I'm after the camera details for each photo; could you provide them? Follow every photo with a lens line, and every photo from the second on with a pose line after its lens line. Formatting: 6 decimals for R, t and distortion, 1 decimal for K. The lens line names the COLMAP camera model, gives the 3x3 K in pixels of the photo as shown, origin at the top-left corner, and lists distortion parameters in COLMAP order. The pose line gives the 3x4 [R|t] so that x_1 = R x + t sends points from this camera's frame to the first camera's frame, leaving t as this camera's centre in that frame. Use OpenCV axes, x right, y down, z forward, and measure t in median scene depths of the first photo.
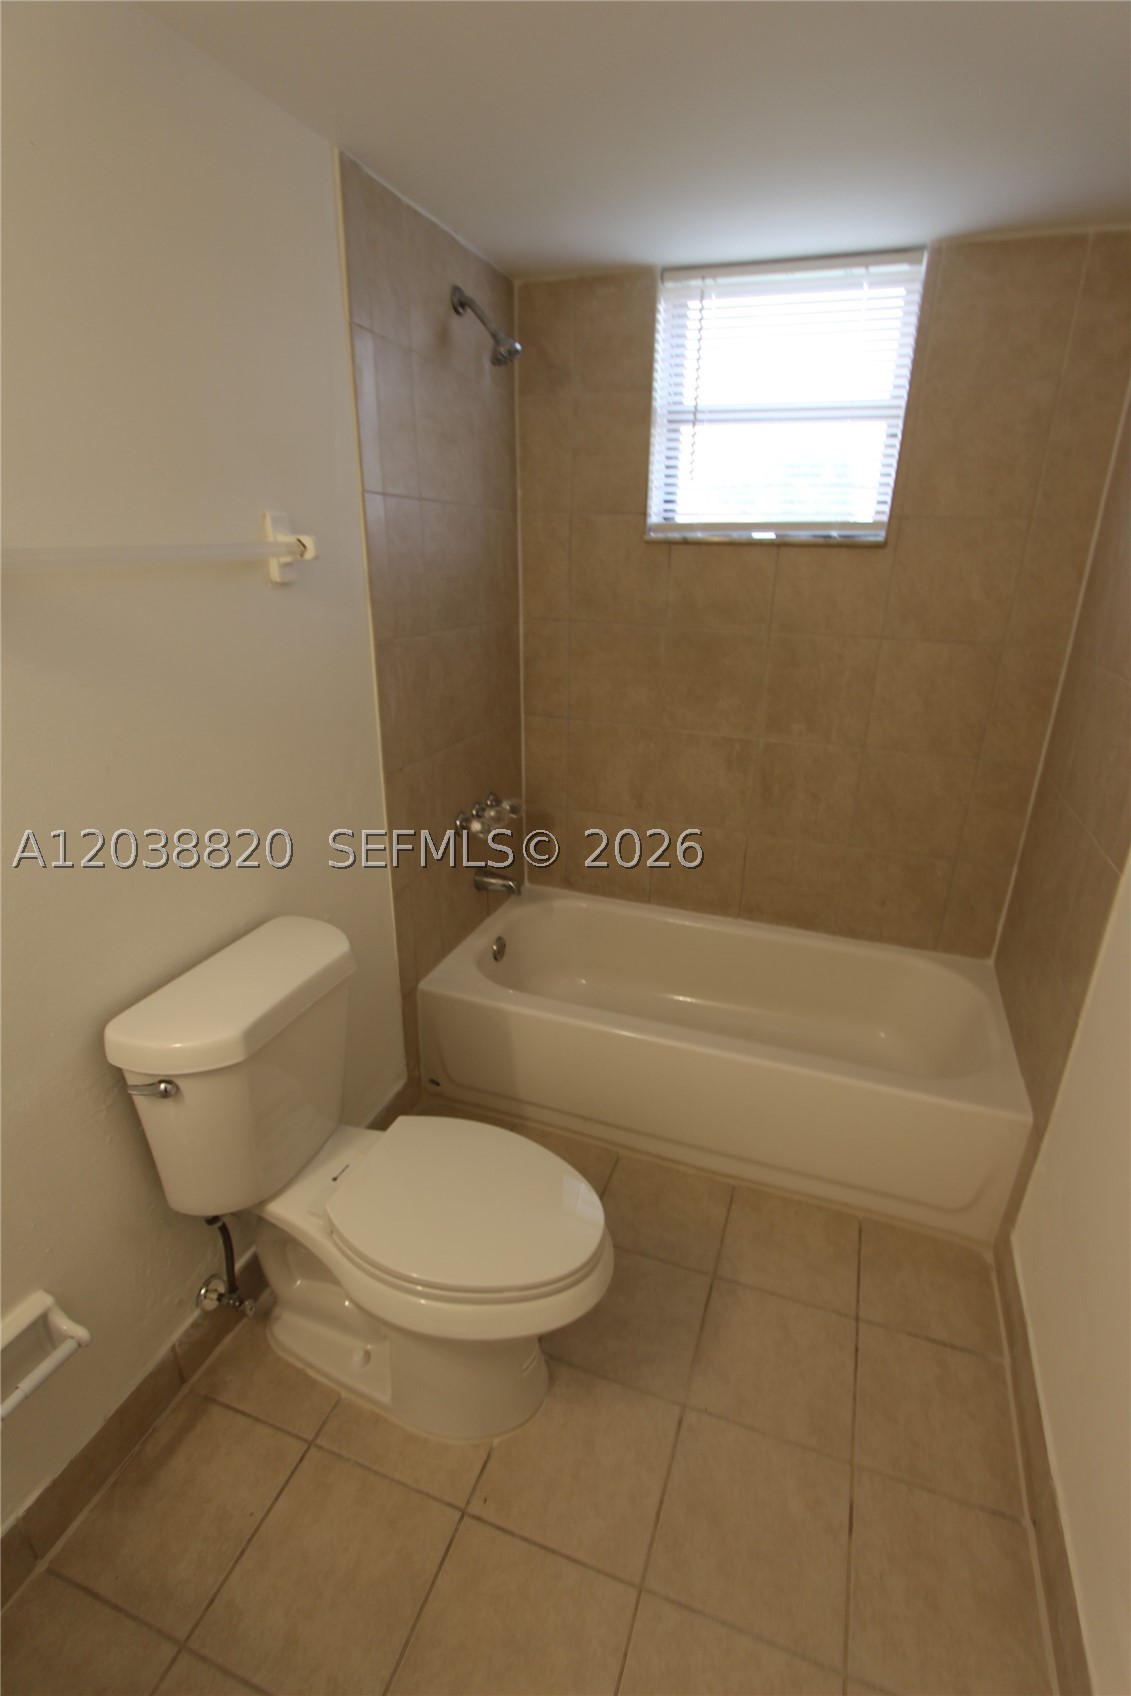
lens RADIAL K [[786.4, 0, 570.2], [0, 786.4, 849.2], [0, 0, 1]] dist [-0.021288, 0.000474]
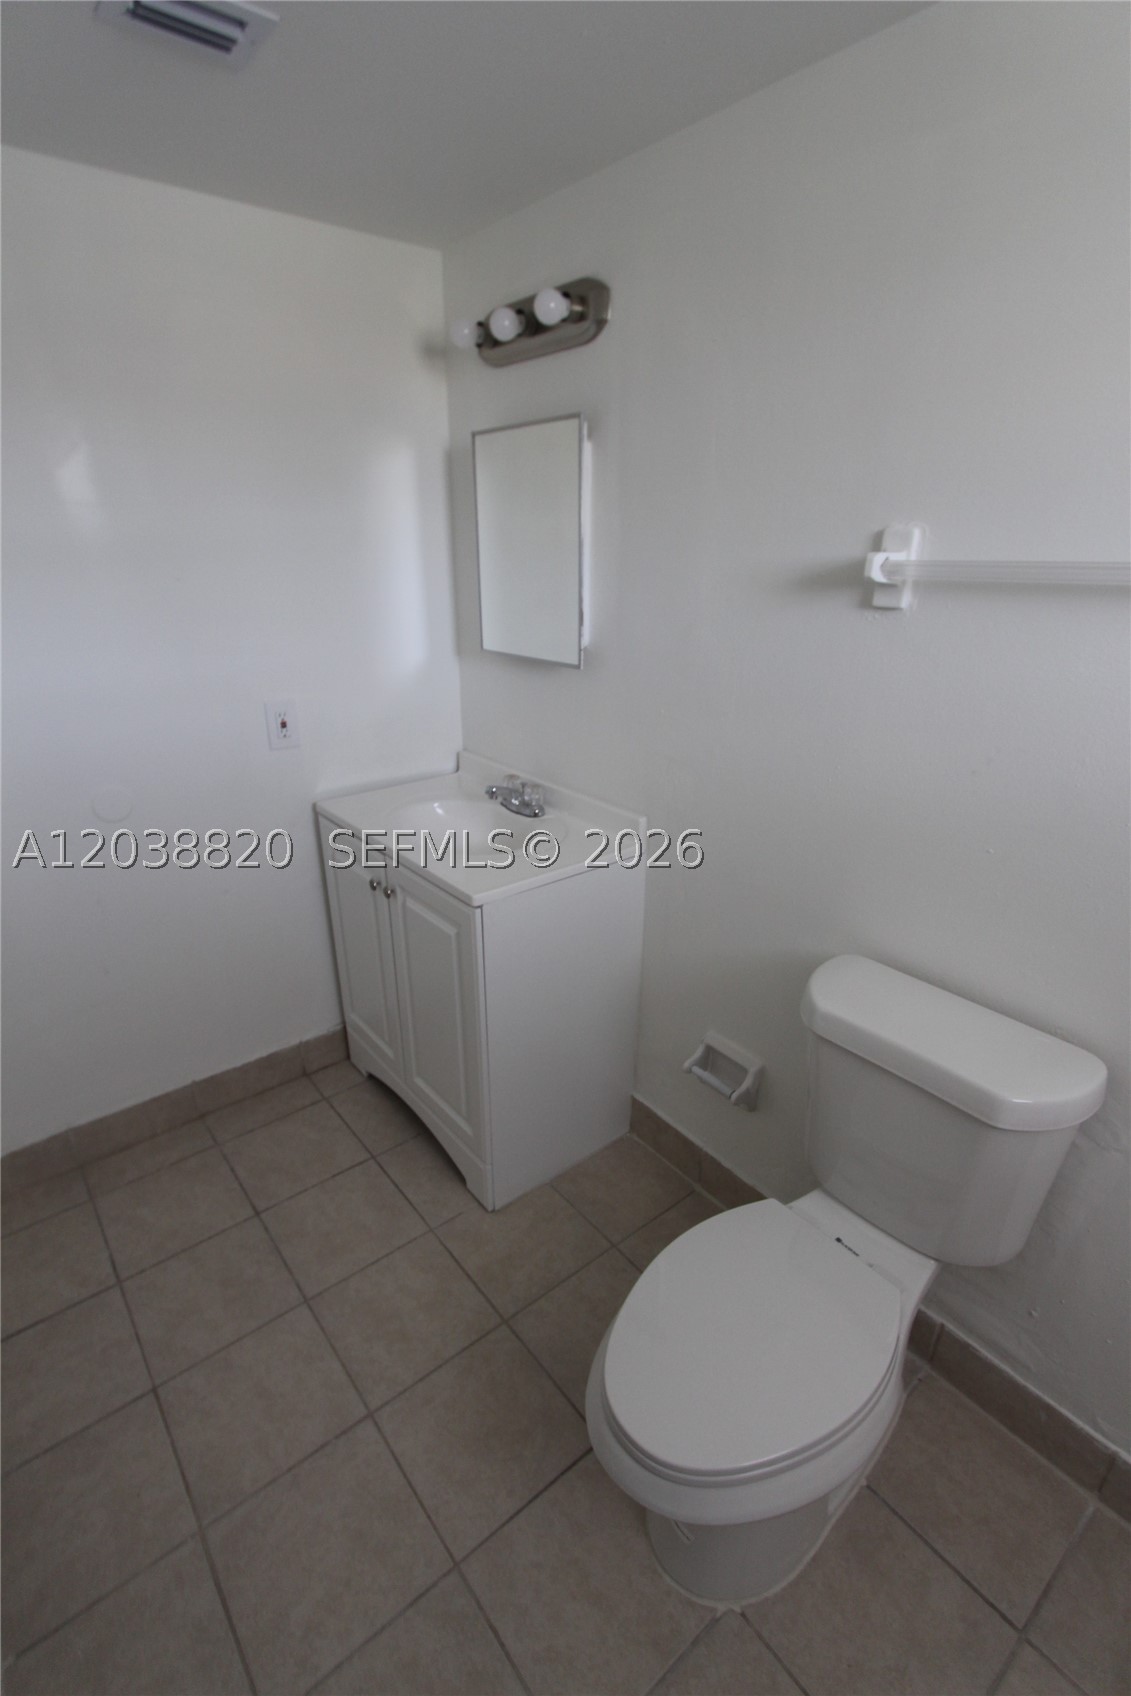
lens RADIAL K [[786.4, 0, 571.6], [0, 786.4, 851.5], [0, 0, 1]] dist [-0.021288, 0.000474]
pose [[-0.514113, 0.301661, -0.802925, 0.532197], [-0.328993, 0.795159, 0.509397, -0.355499], [0.792119, 0.526044, -0.309557, 0.909143]]
